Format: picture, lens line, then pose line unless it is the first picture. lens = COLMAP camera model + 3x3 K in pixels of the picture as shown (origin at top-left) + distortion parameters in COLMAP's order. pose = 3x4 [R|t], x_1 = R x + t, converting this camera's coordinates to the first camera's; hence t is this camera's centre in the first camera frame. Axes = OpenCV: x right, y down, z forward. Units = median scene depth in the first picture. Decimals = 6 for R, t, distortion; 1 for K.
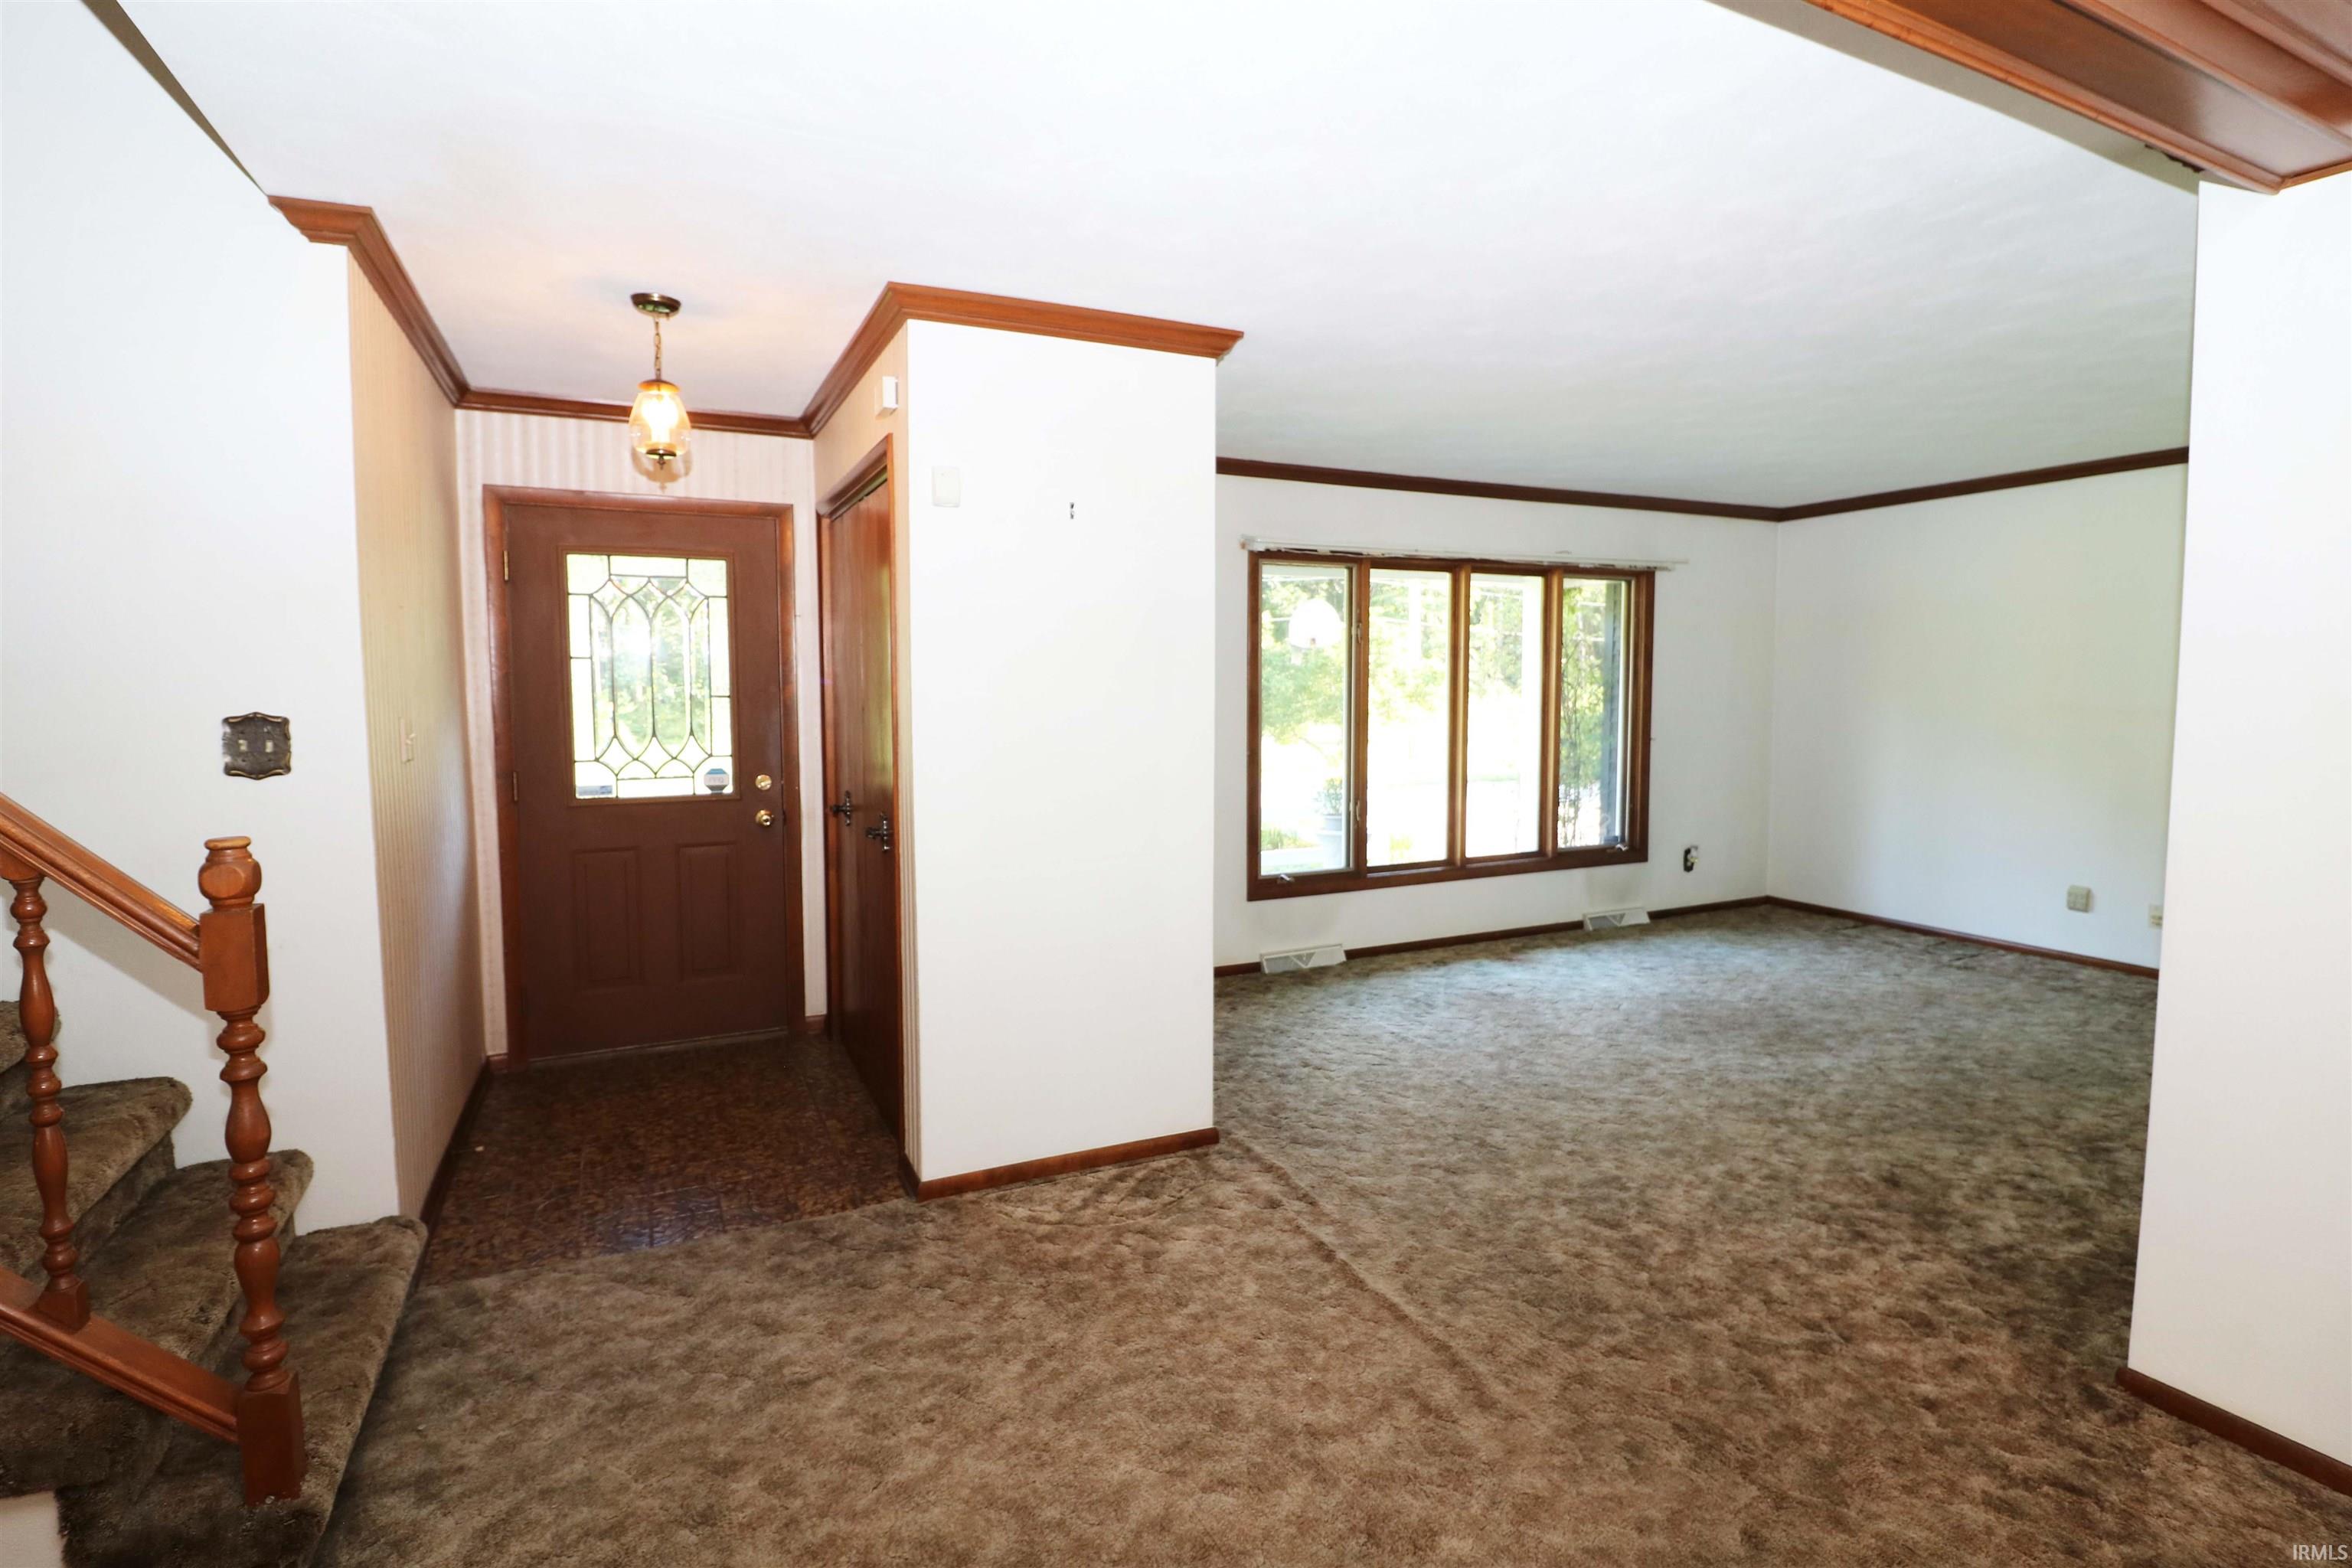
lens RADIAL K [[1077.3, 0, 1171.1], [0, 1077.3, 752.4], [0, 0, 1]] dist [0.001470, -0.013841]
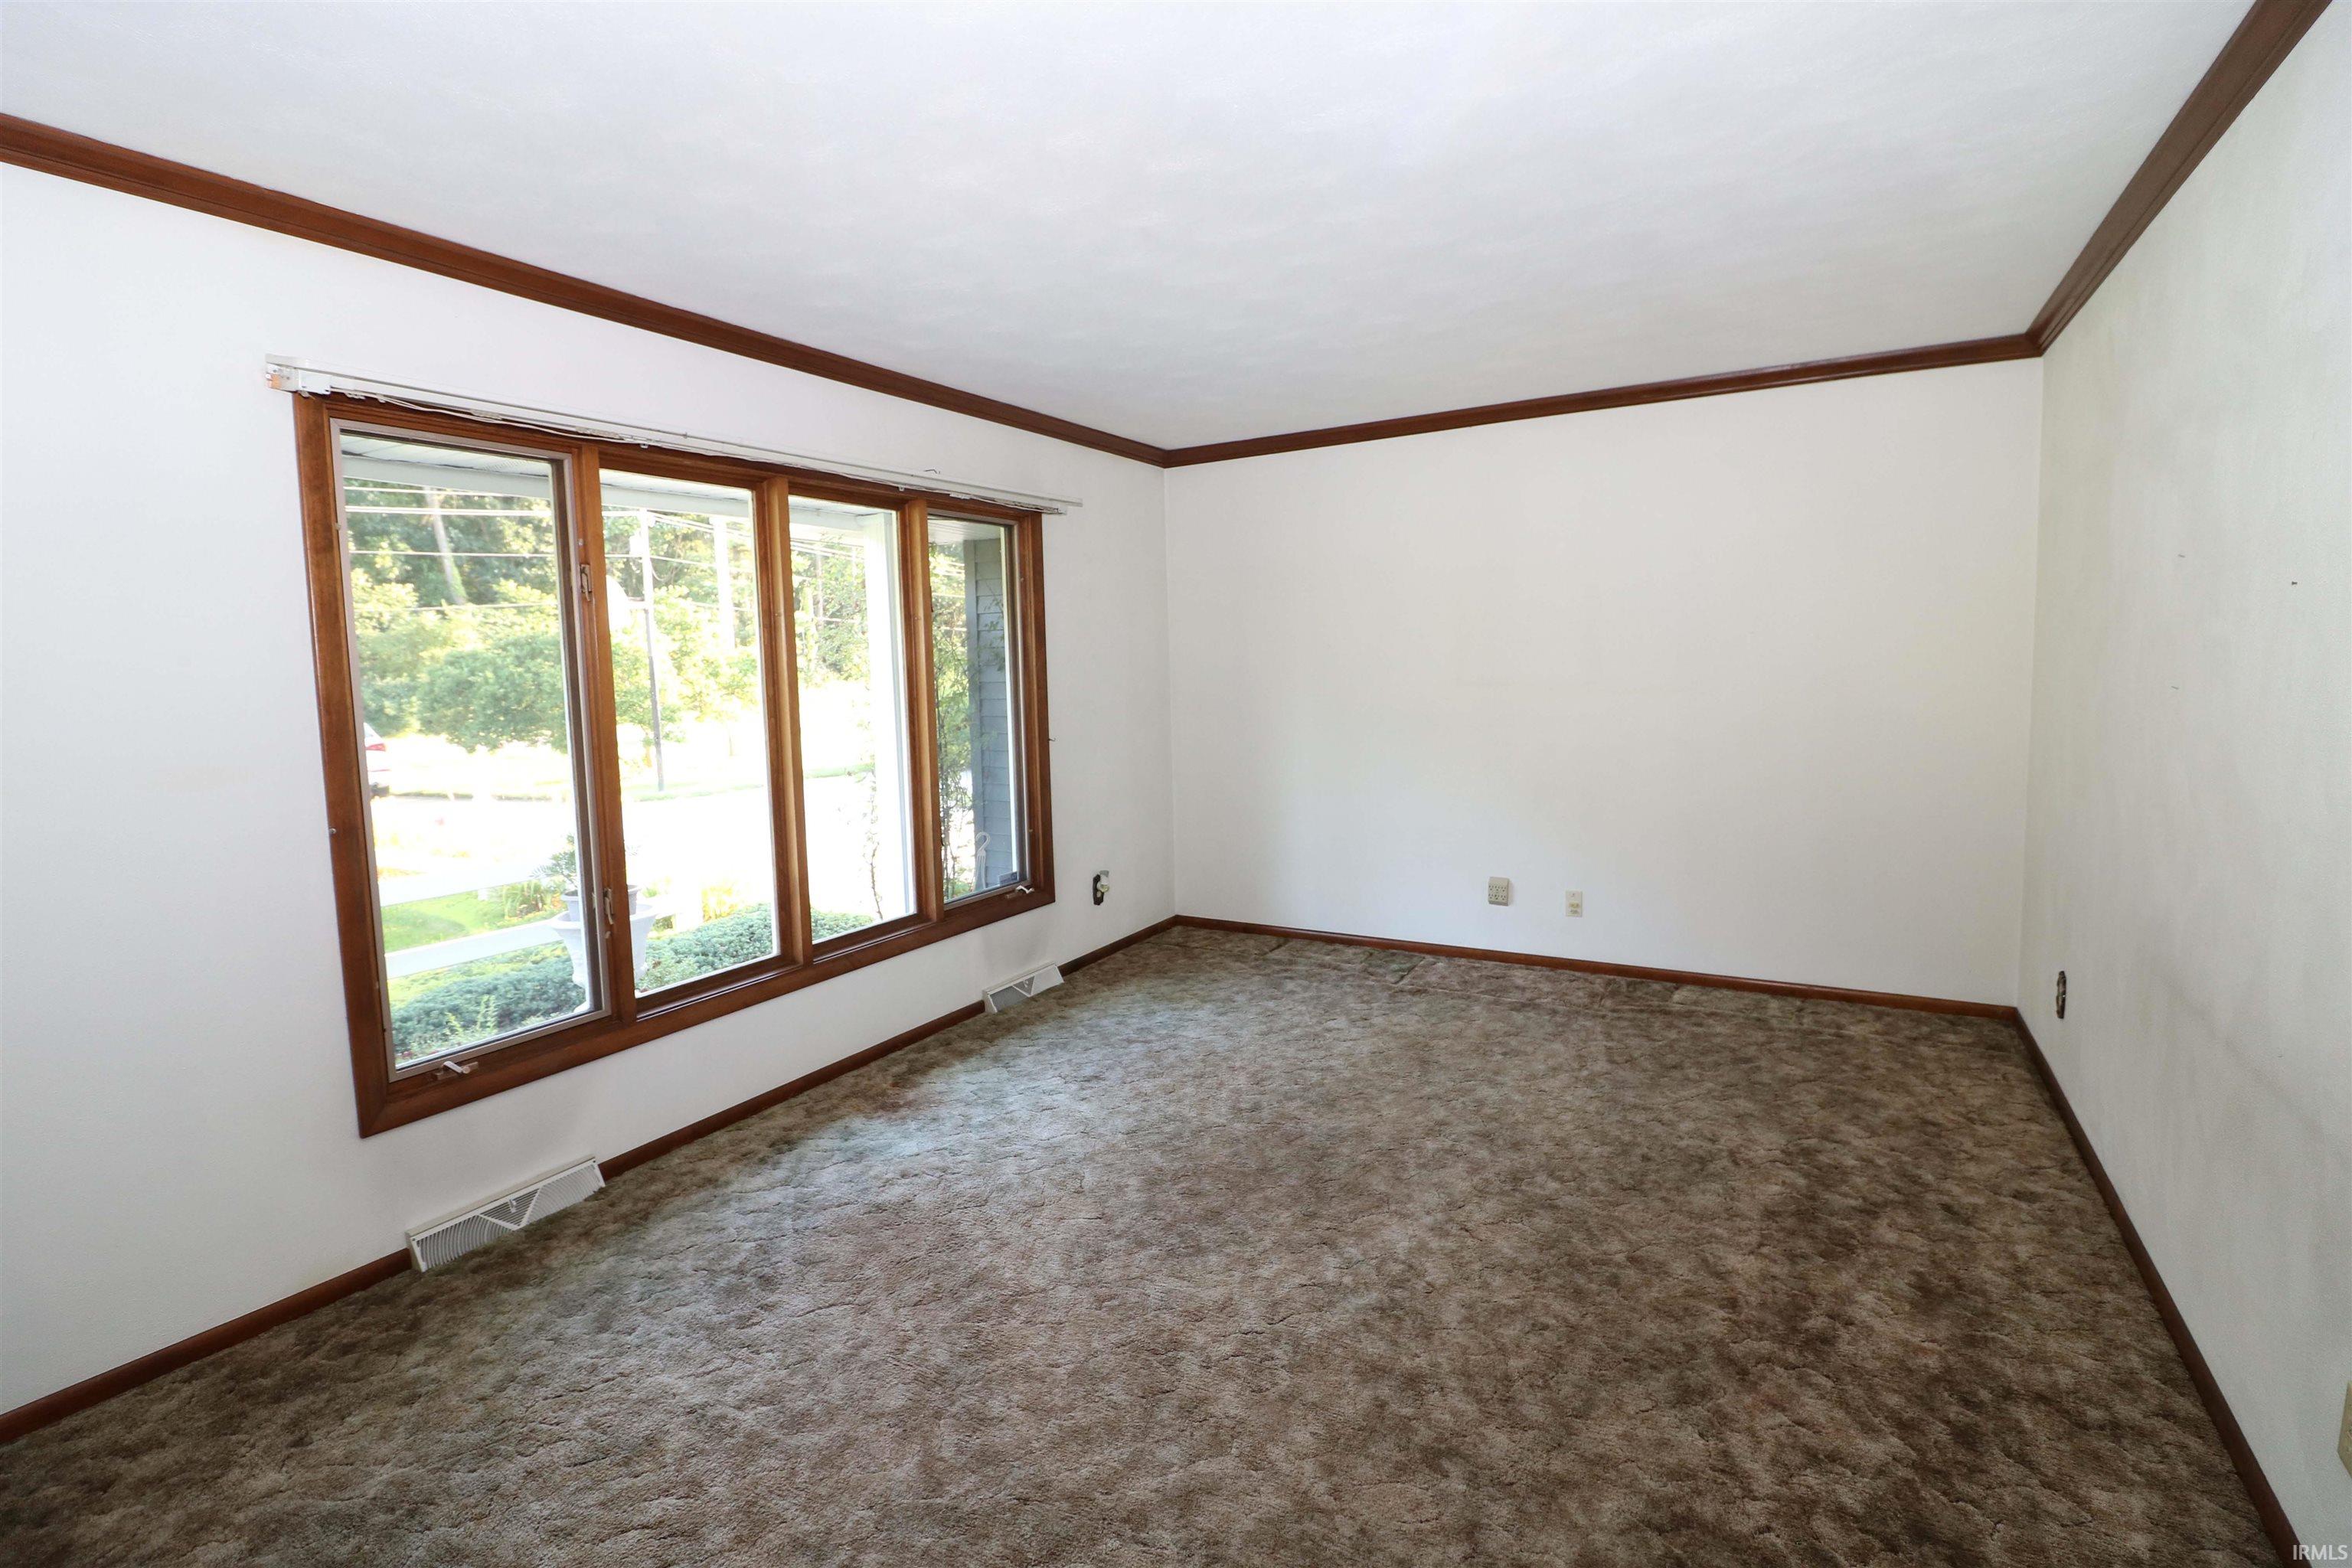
lens RADIAL K [[1077.3, 0, 1171.1], [0, 1077.3, 752.4], [0, 0, 1]] dist [0.001470, -0.013841]
pose [[0.821600, -0.067059, 0.566107, 0.110259], [0.060621, 0.997704, 0.030203, -0.025472], [-0.566832, 0.009503, 0.823779, 0.408743]]
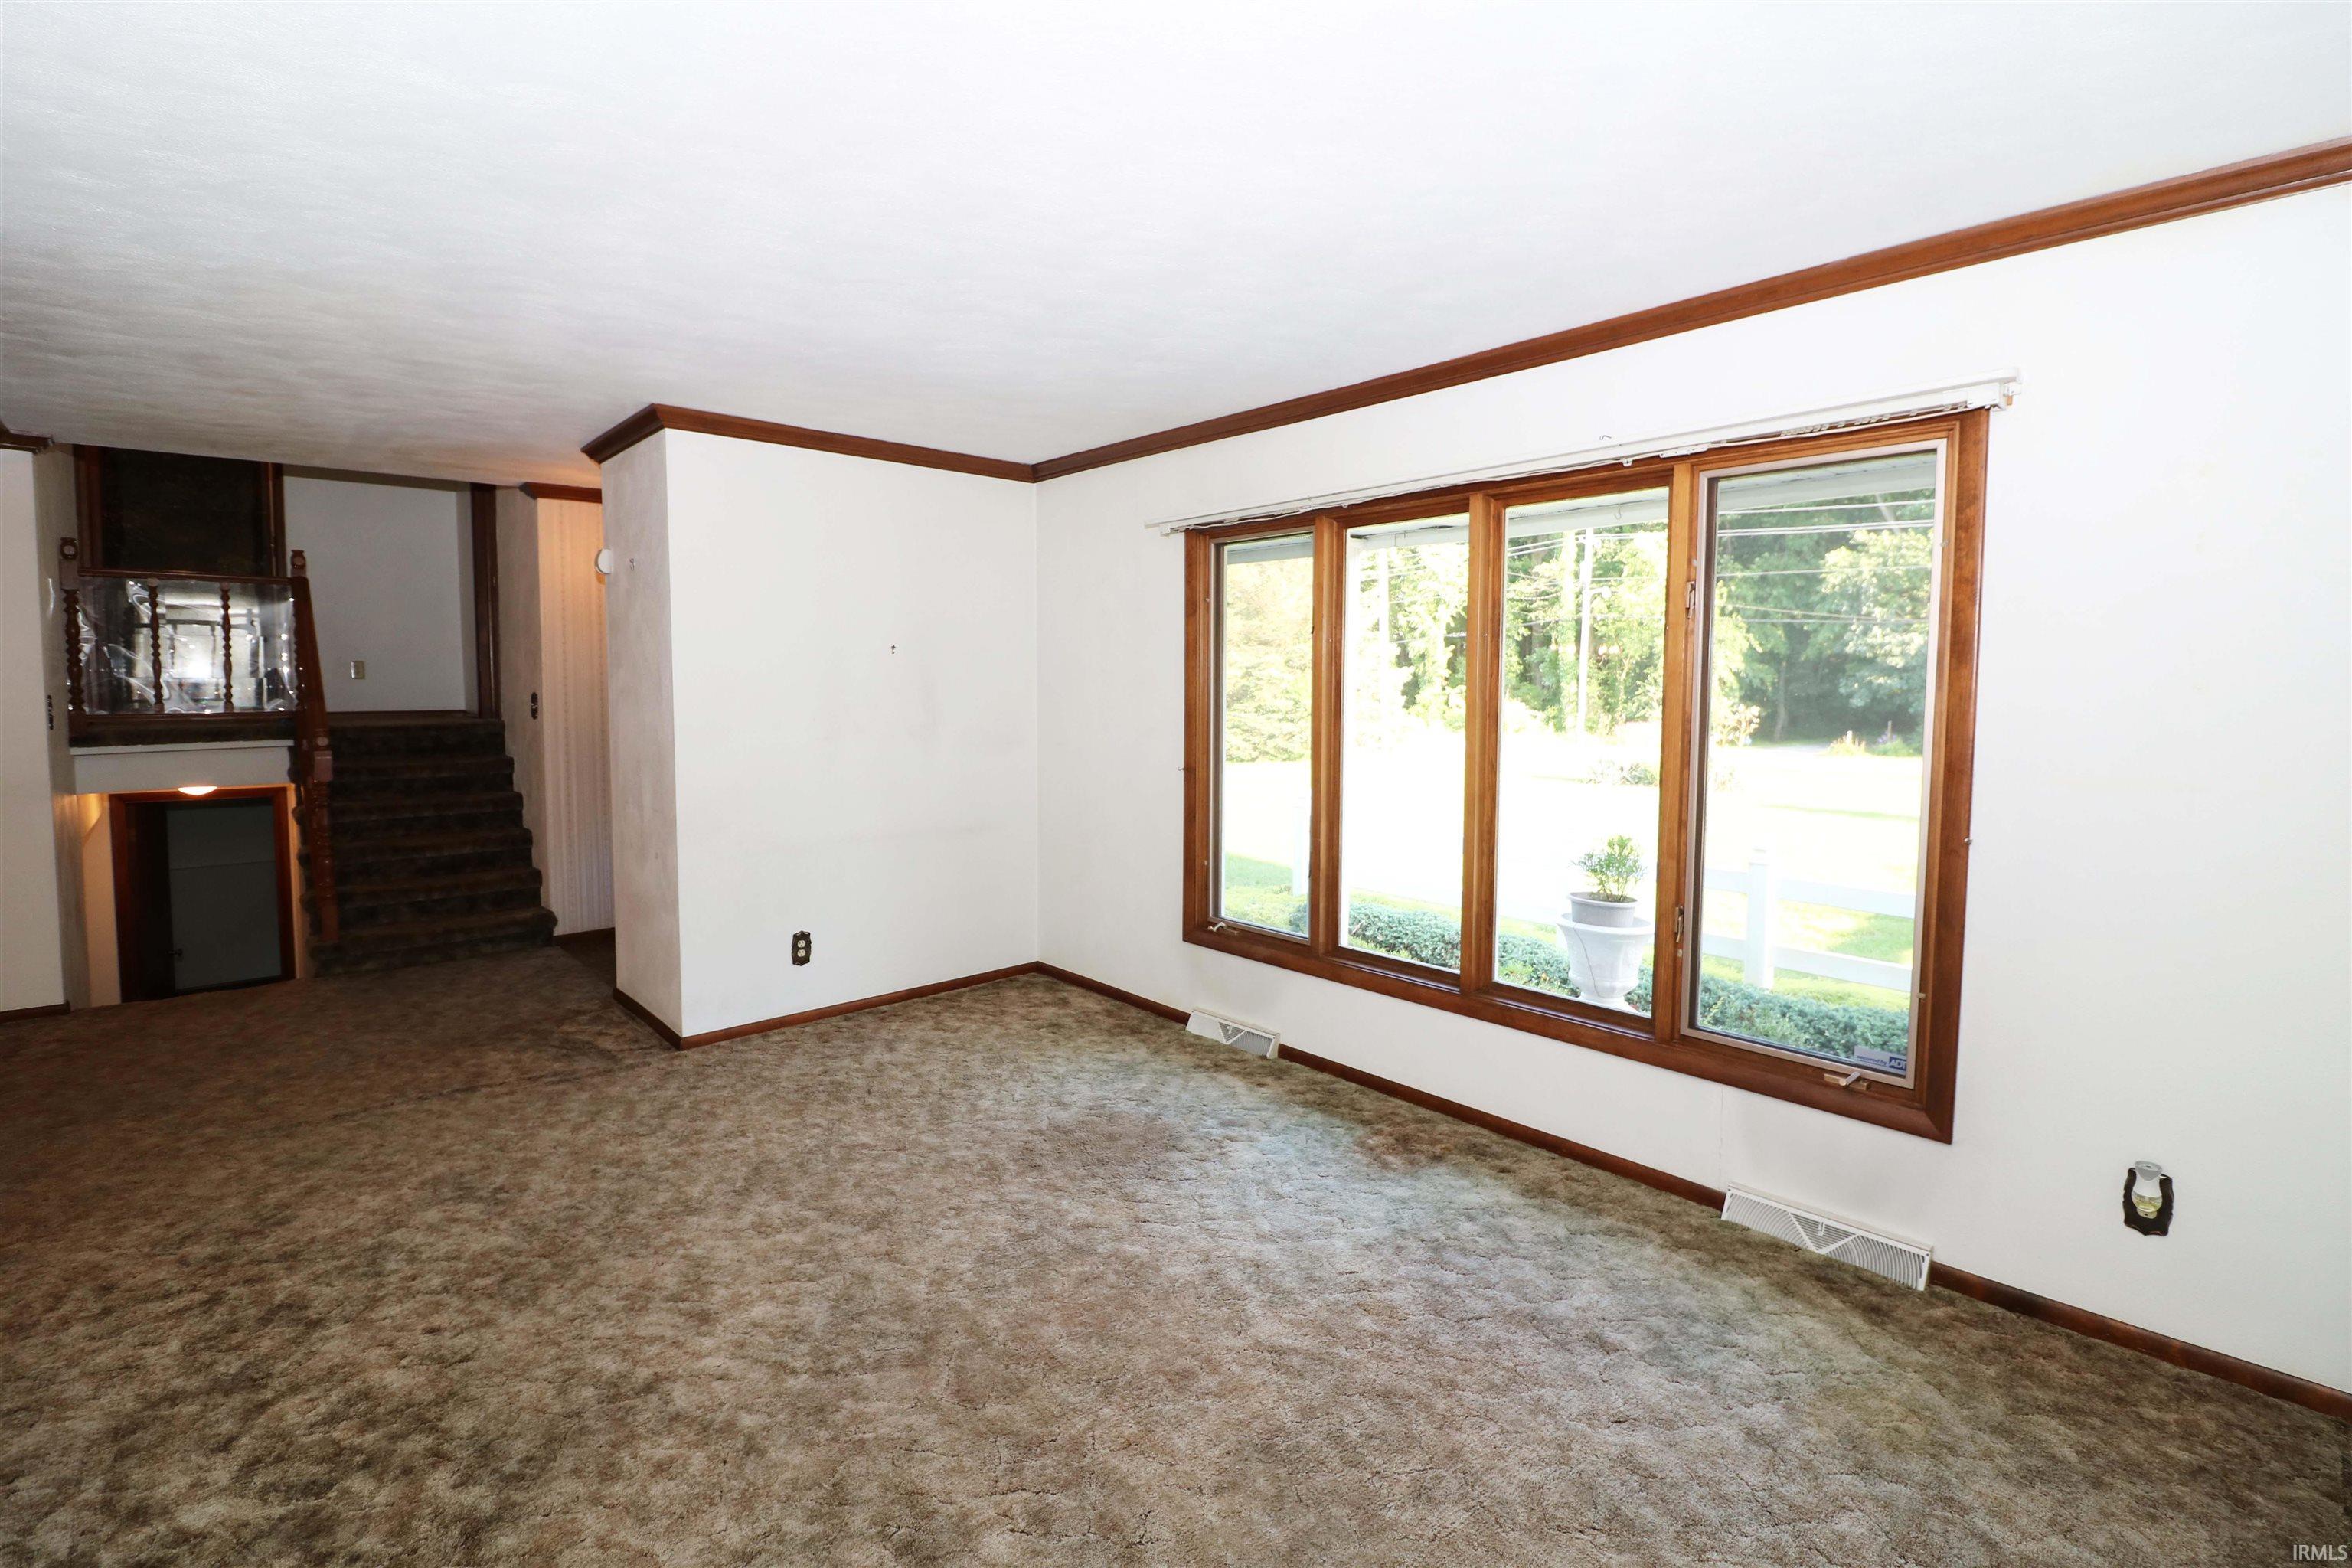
lens RADIAL K [[1031.1, 0, 1176.0], [0, 1031.1, 784.0], [0, 0, 1]] dist [-0.000467, -0.013136]
pose [[0.314776, 0.093298, -0.944569, 0.858393], [-0.062856, 0.995022, 0.077334, -0.054188], [0.947082, 0.035028, 0.319073, 0.732072]]
